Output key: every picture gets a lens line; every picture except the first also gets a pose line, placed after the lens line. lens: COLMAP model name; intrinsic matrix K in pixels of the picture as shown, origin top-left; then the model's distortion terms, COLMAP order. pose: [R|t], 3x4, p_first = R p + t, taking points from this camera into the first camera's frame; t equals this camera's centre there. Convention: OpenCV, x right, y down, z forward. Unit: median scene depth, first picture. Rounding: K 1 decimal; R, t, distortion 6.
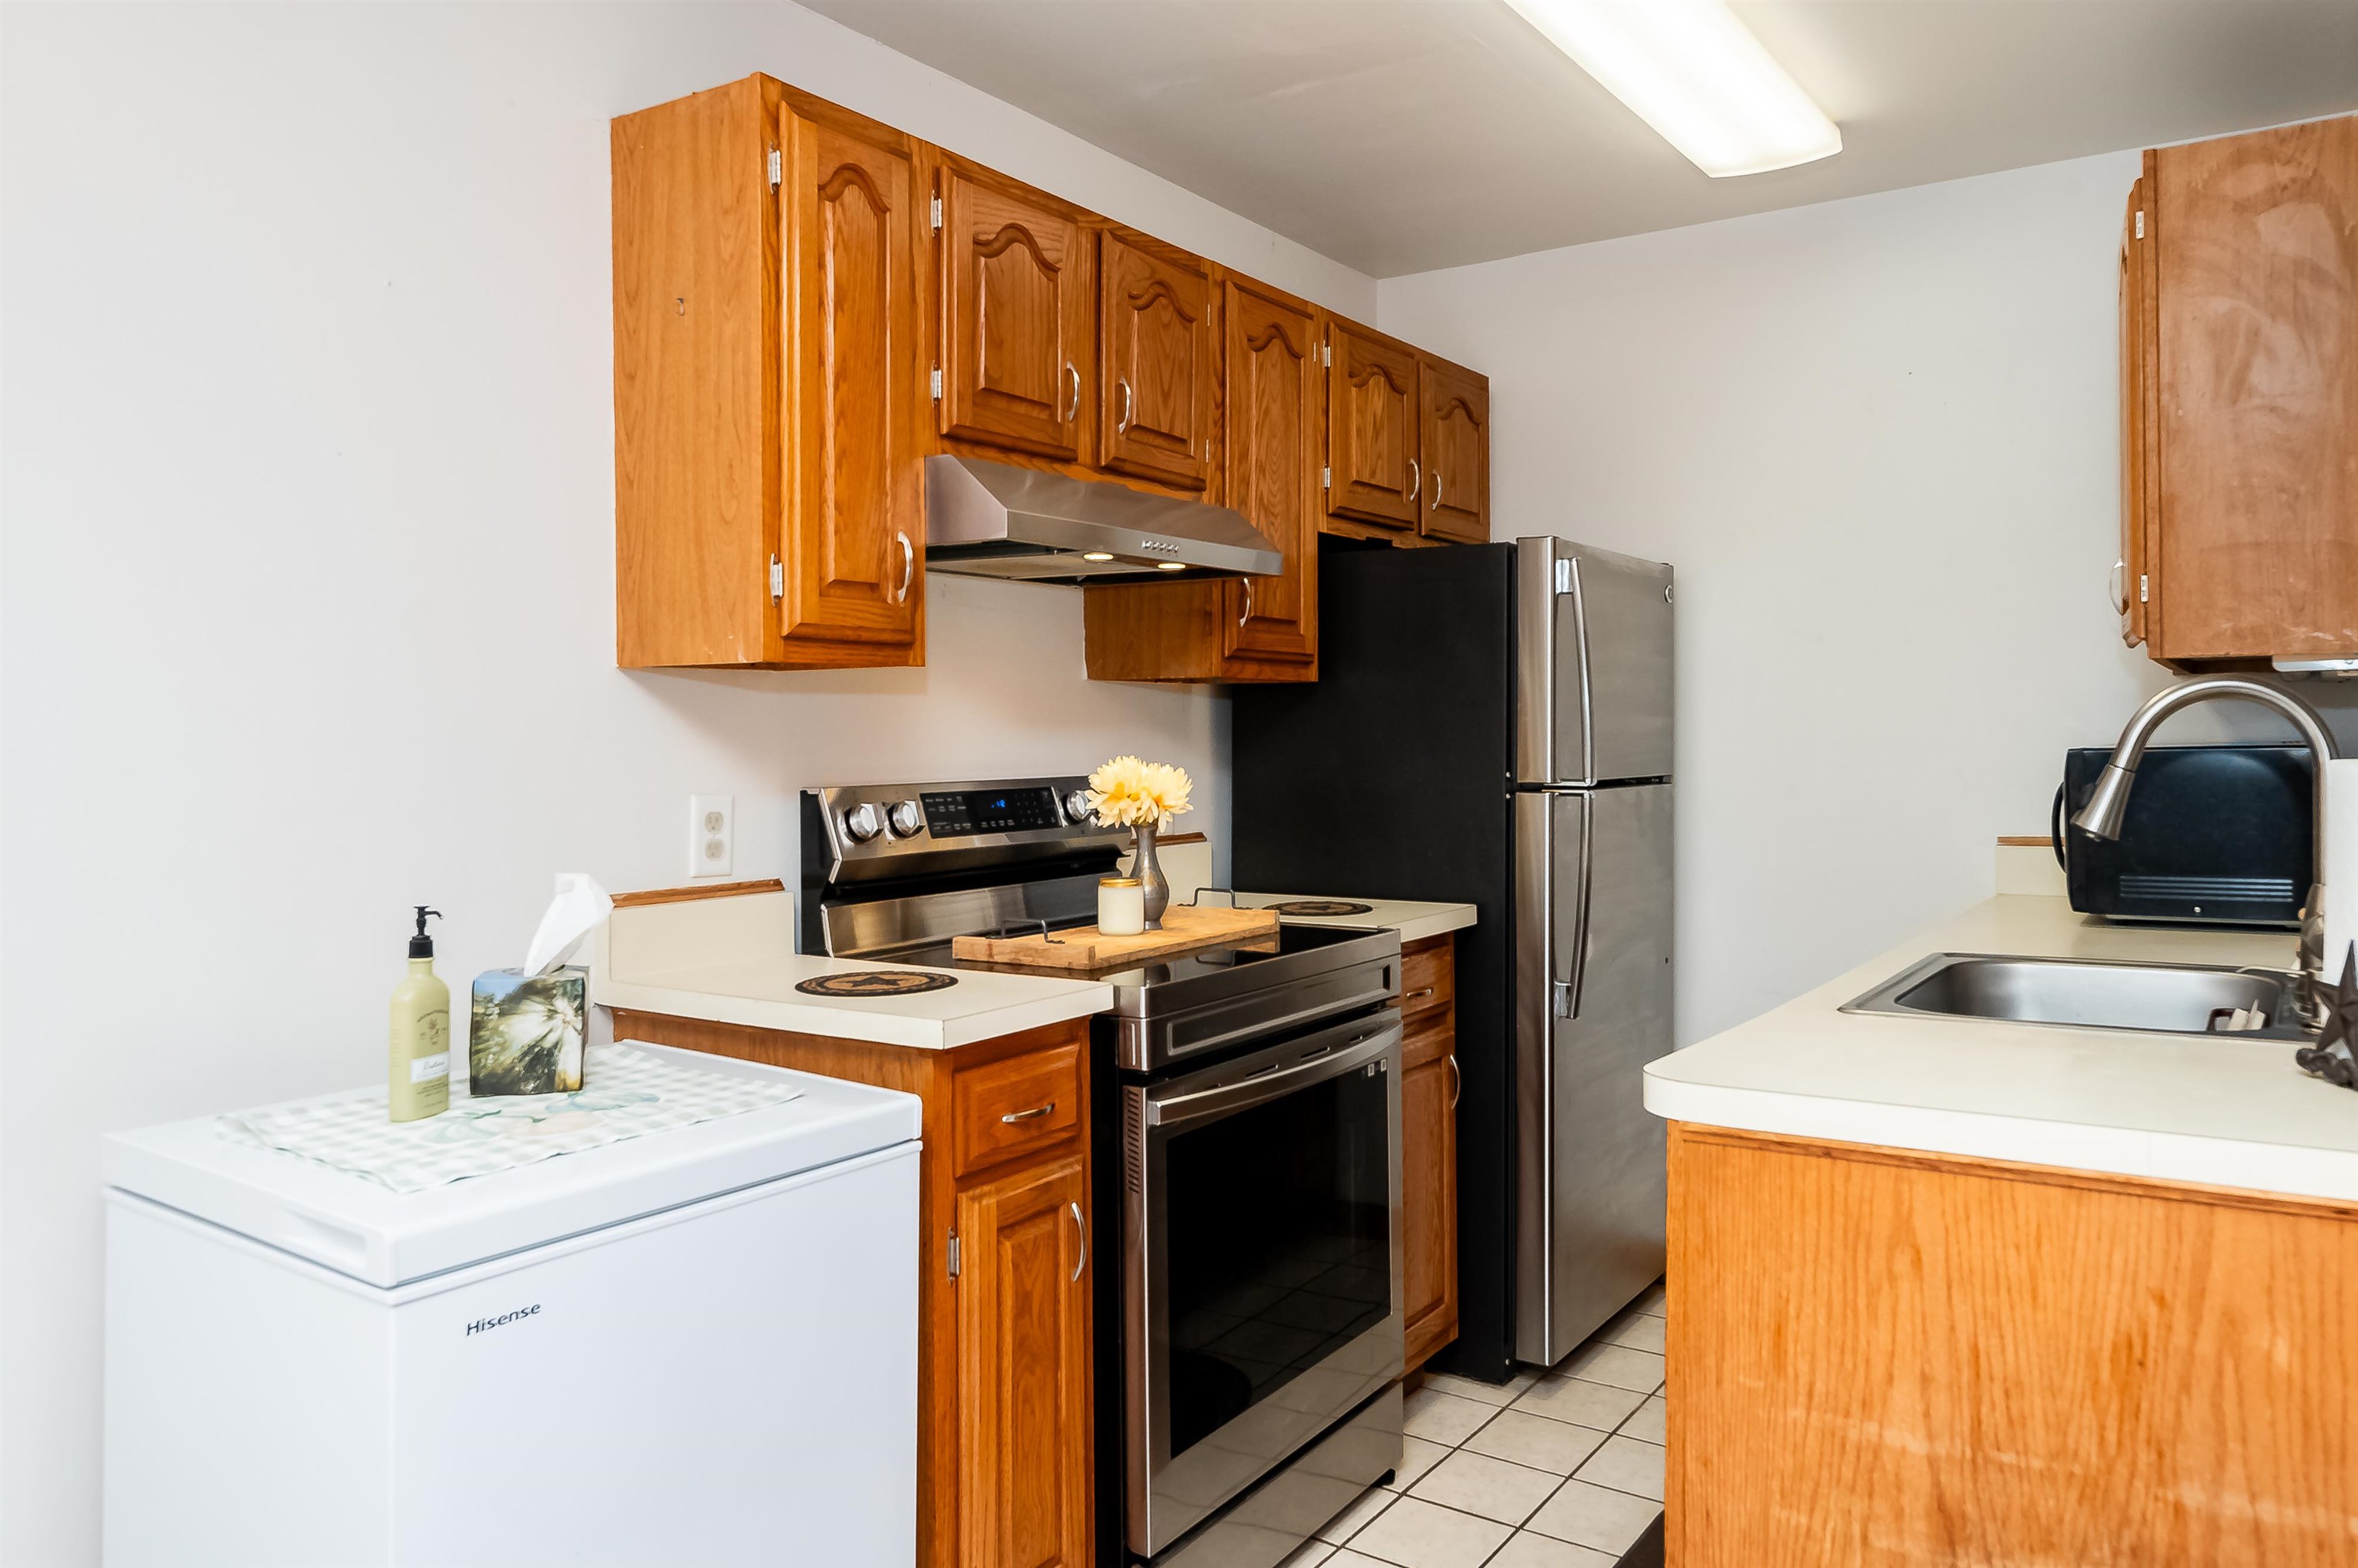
lens RADIAL K [[1662.6, 0, 1226.7], [0, 1662.6, 736.6], [0, 0, 1]] dist [-0.003866, 0.001460]
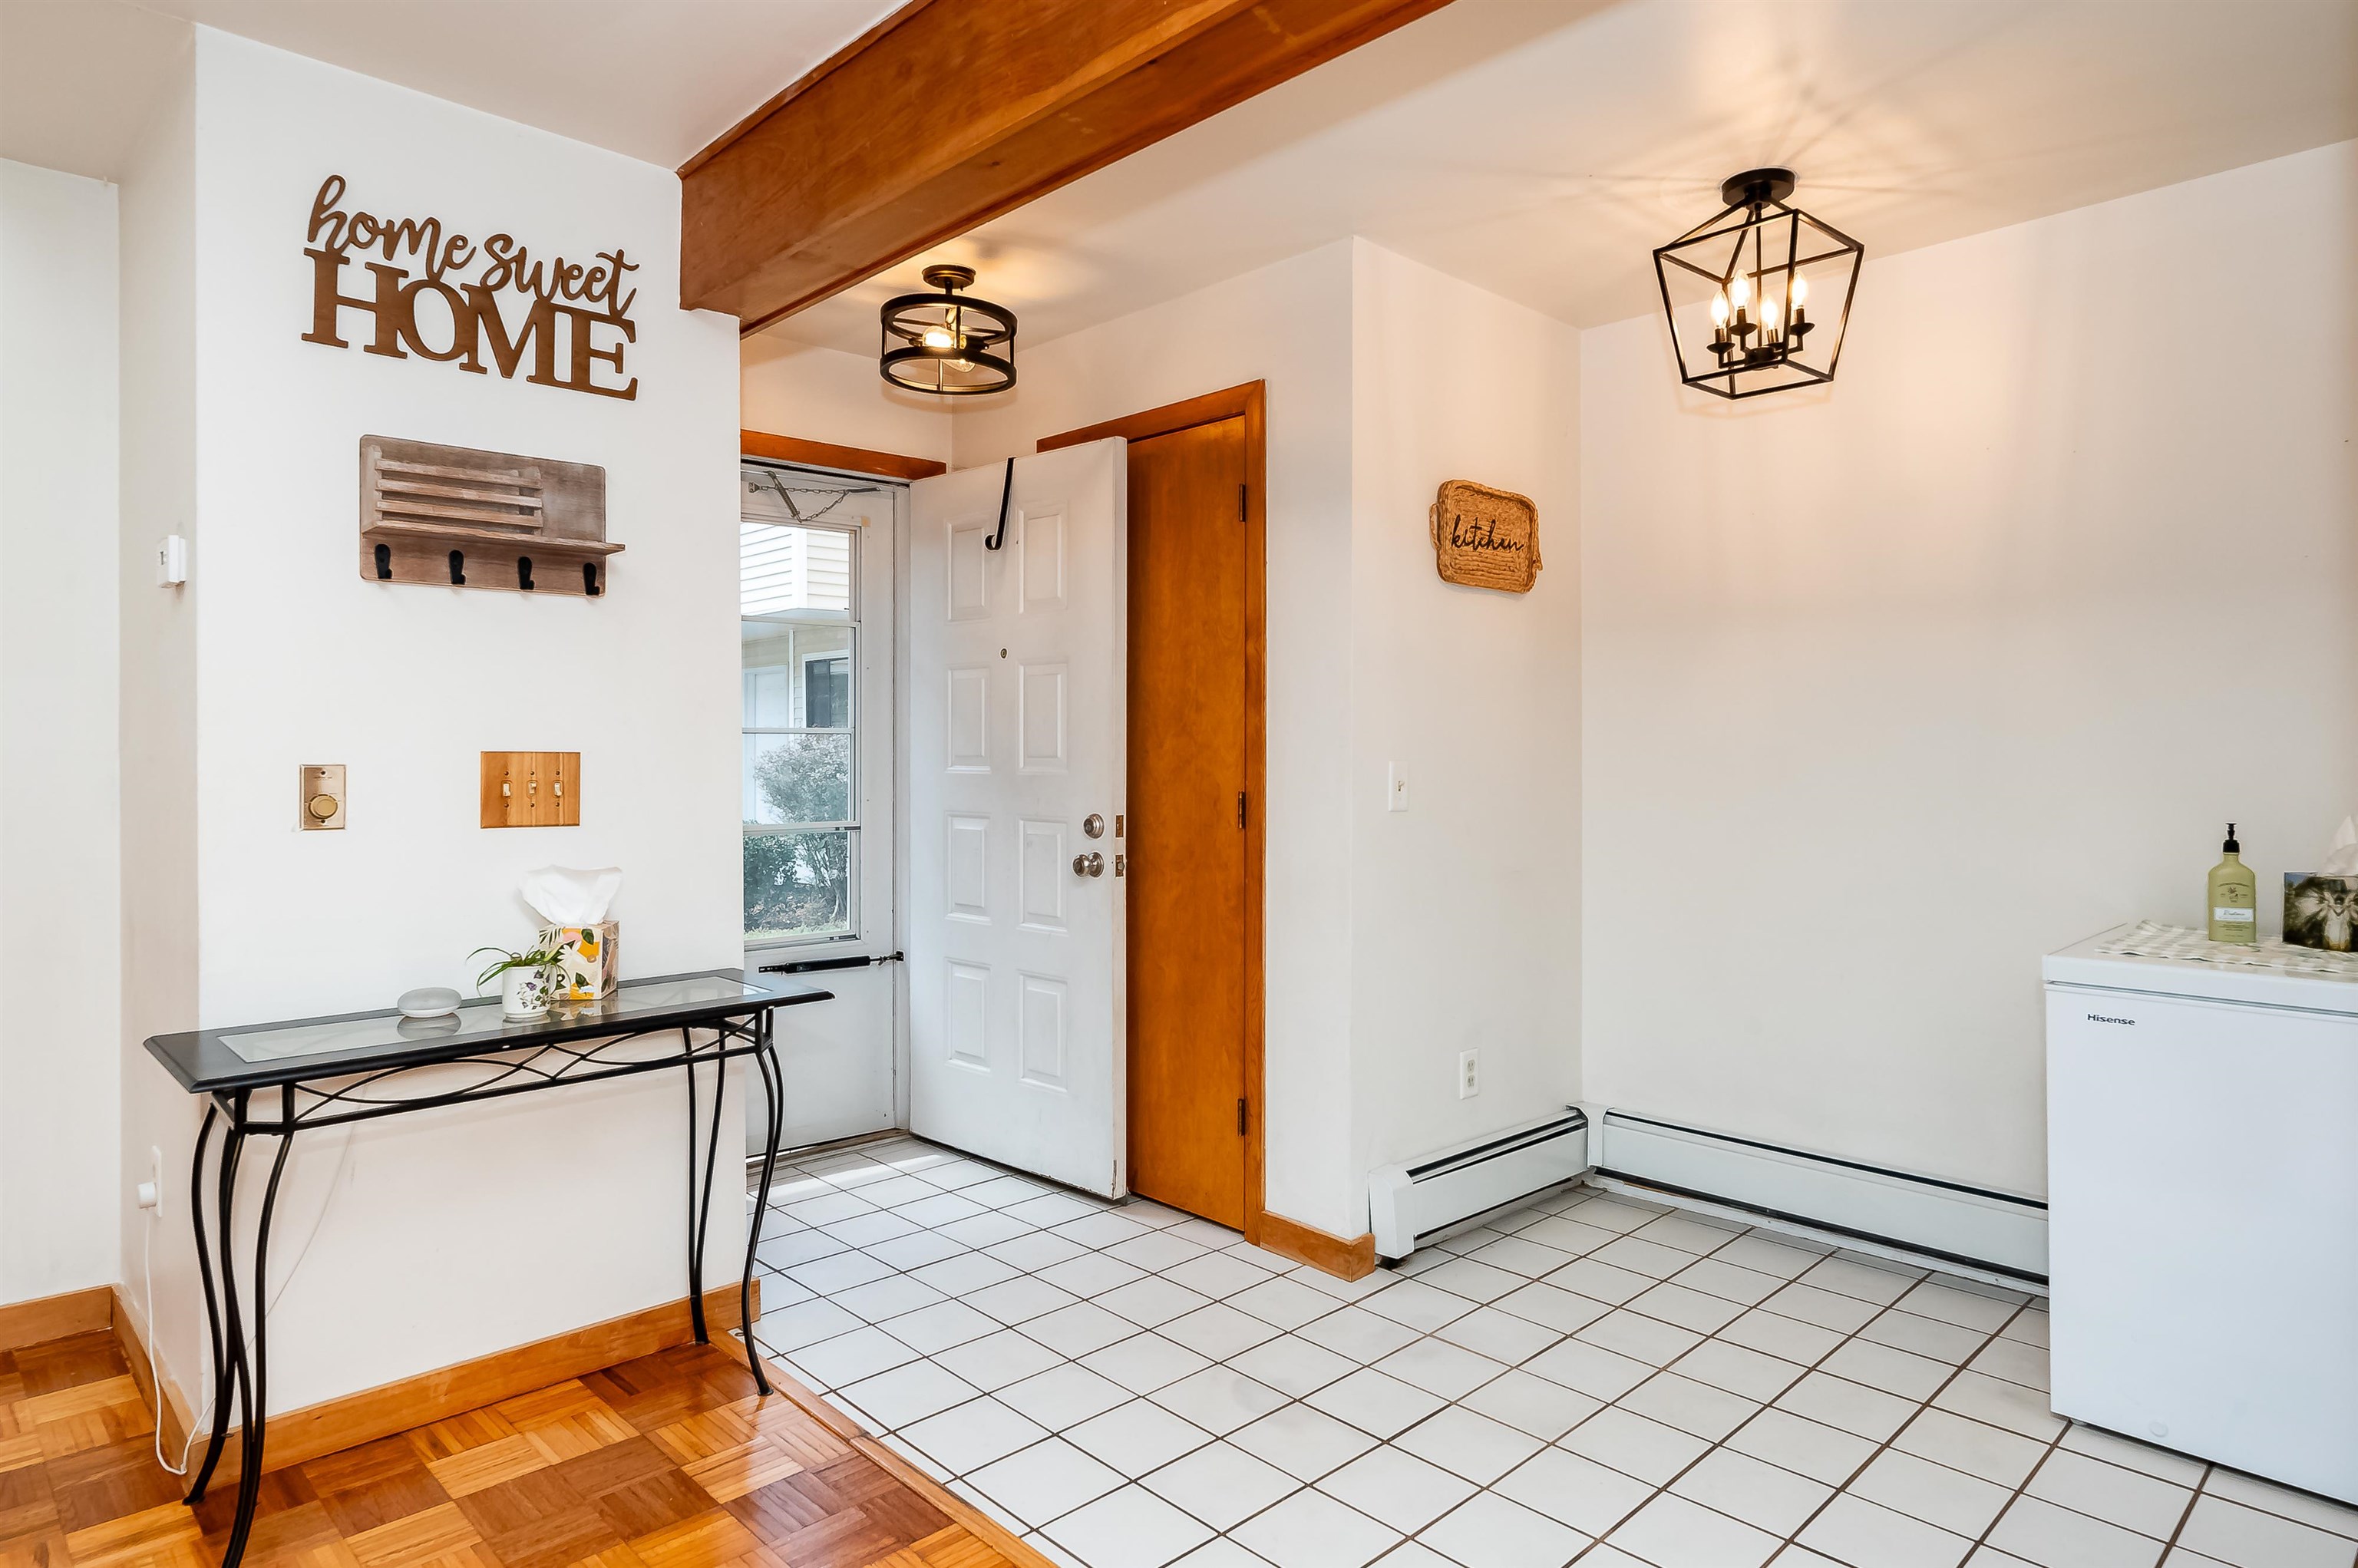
lens RADIAL K [[1381.9, 0, 1185.2], [0, 1381.9, 737.6], [0, 0, 1]] dist [-0.002115, -0.000711]
pose [[-0.210614, 0.011531, -0.977501, 0.965754], [0.007981, 0.999917, 0.010076, -0.010552], [0.977537, -0.005679, -0.210688, 0.178365]]
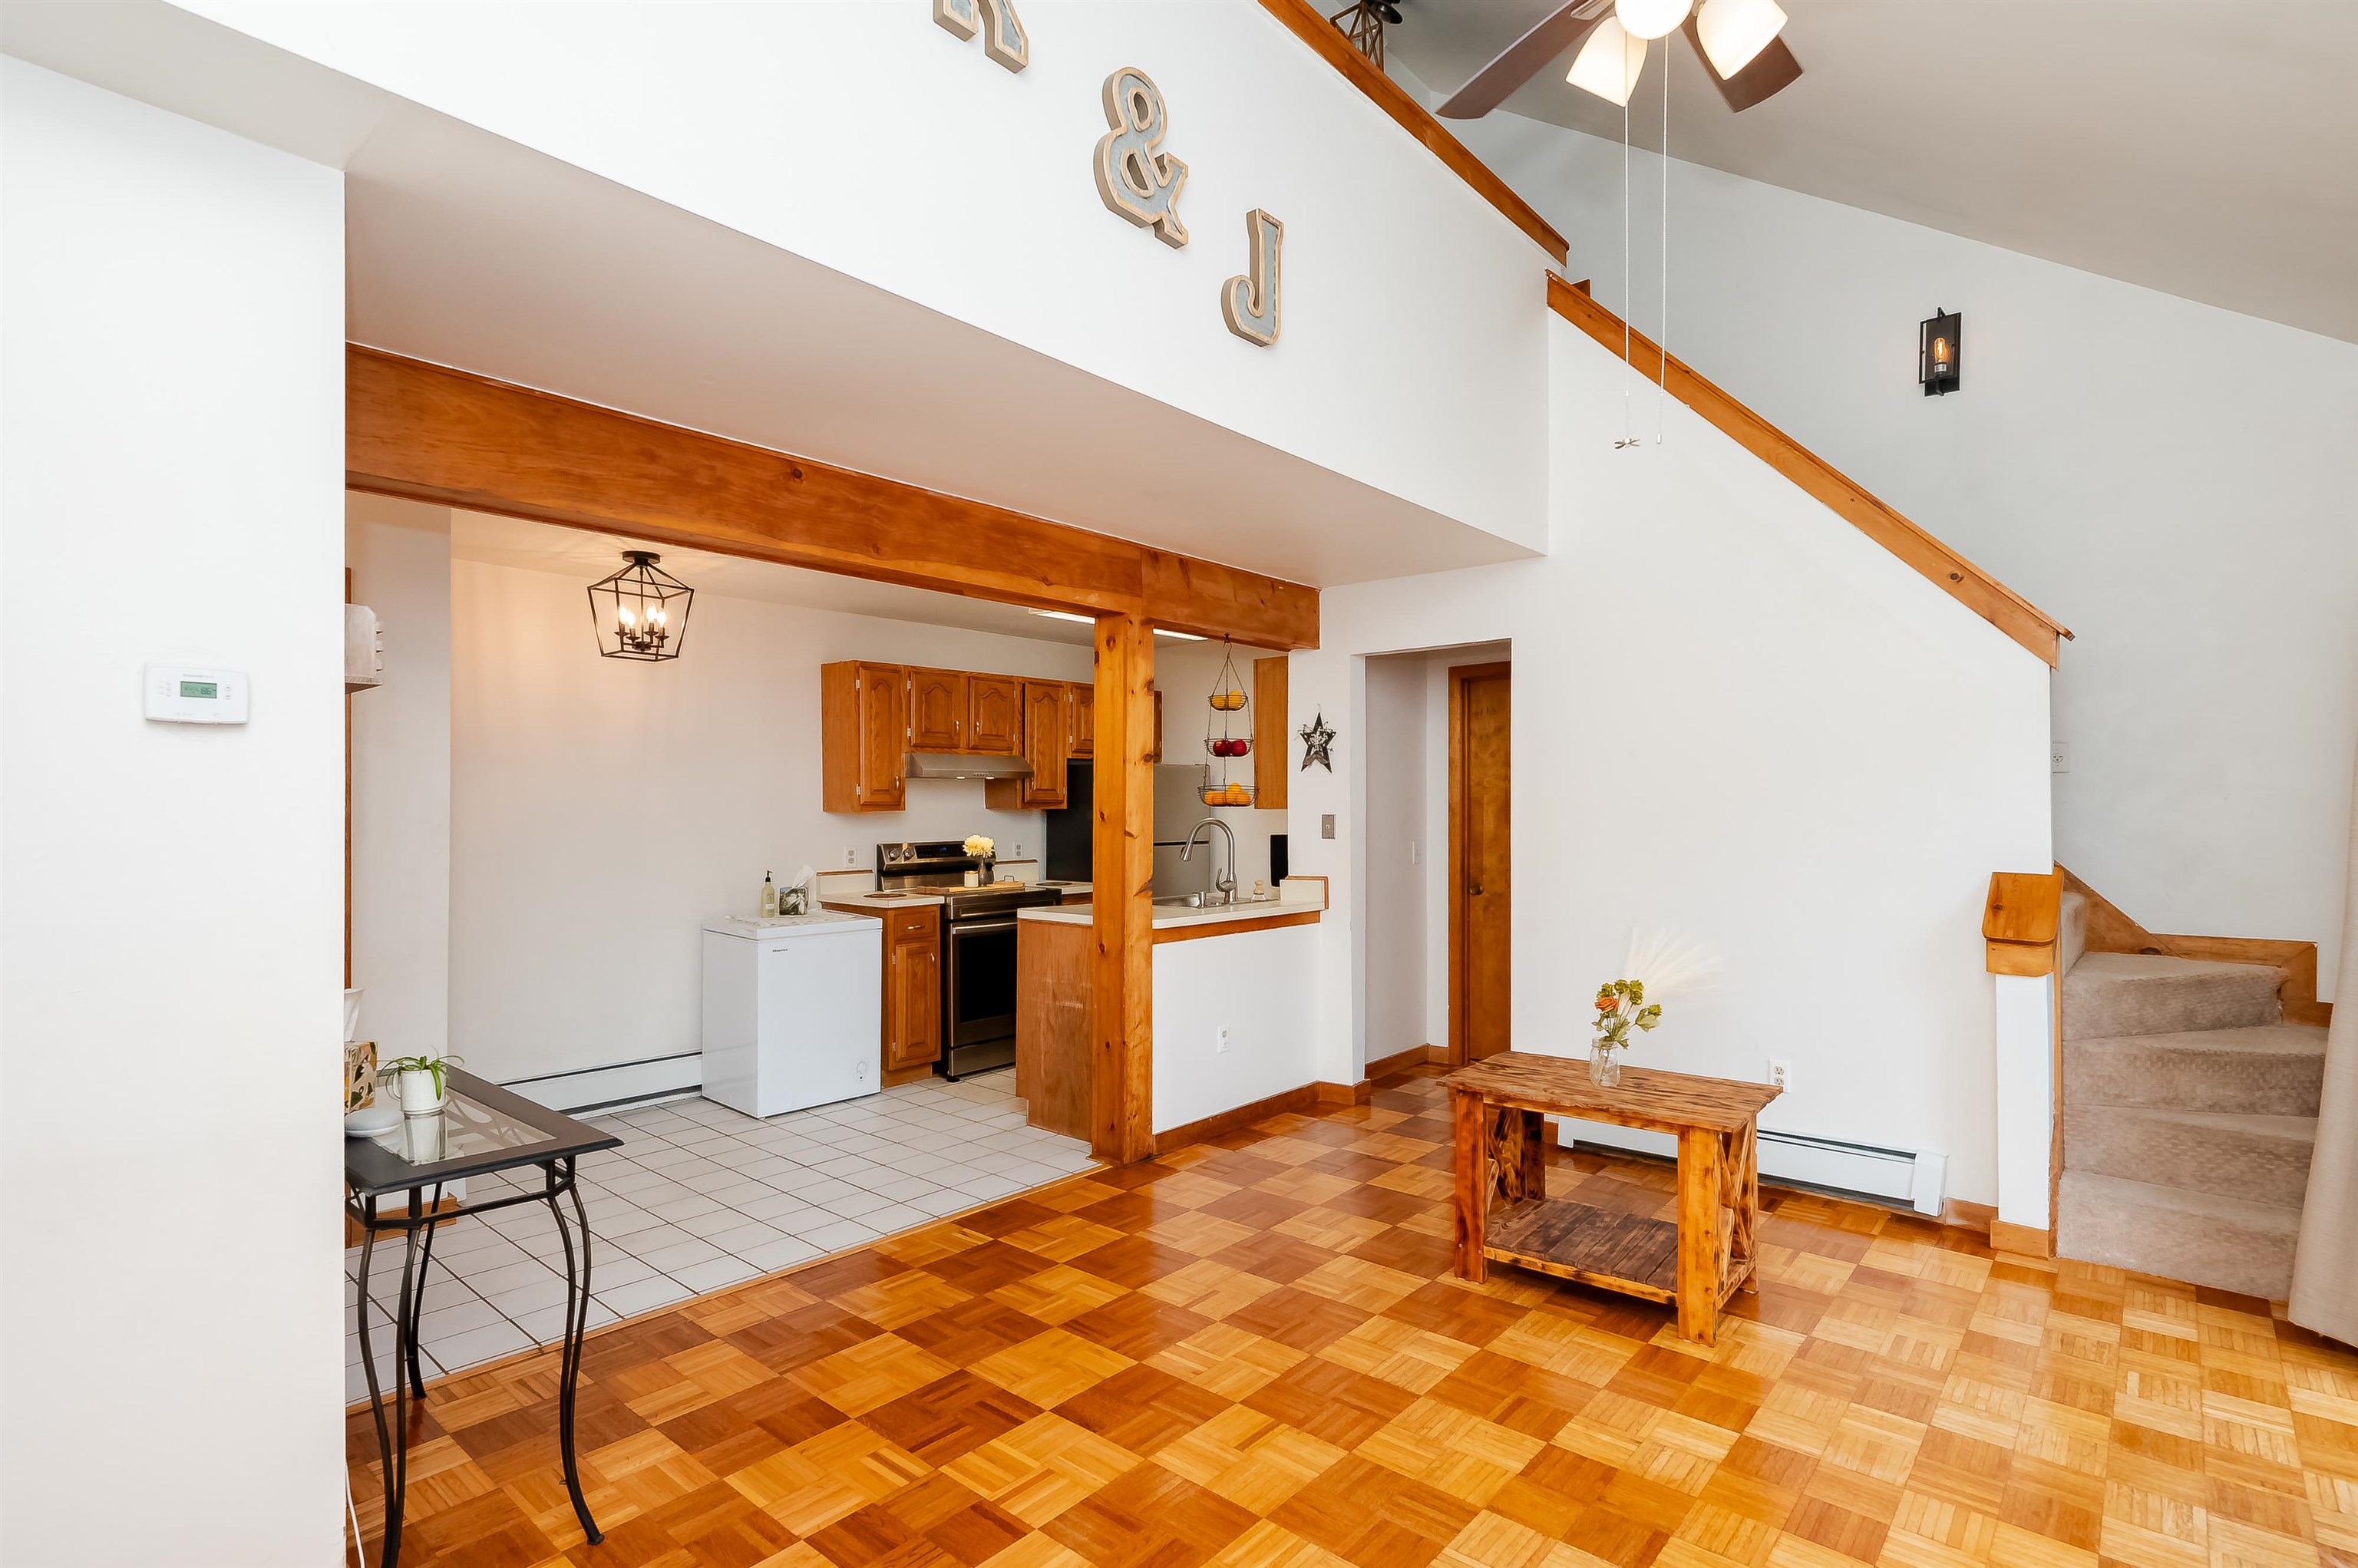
lens RADIAL K [[1140.6, 0, 1196.0], [0, 1140.6, 817.3], [0, 0, 1]] dist [0.002461, 0.000053]
pose [[0.990518, 0.005655, -0.137263, 0.874457], [-0.004074, 0.999922, 0.011801, -0.066121], [0.137319, -0.011130, 0.990464, -1.528443]]
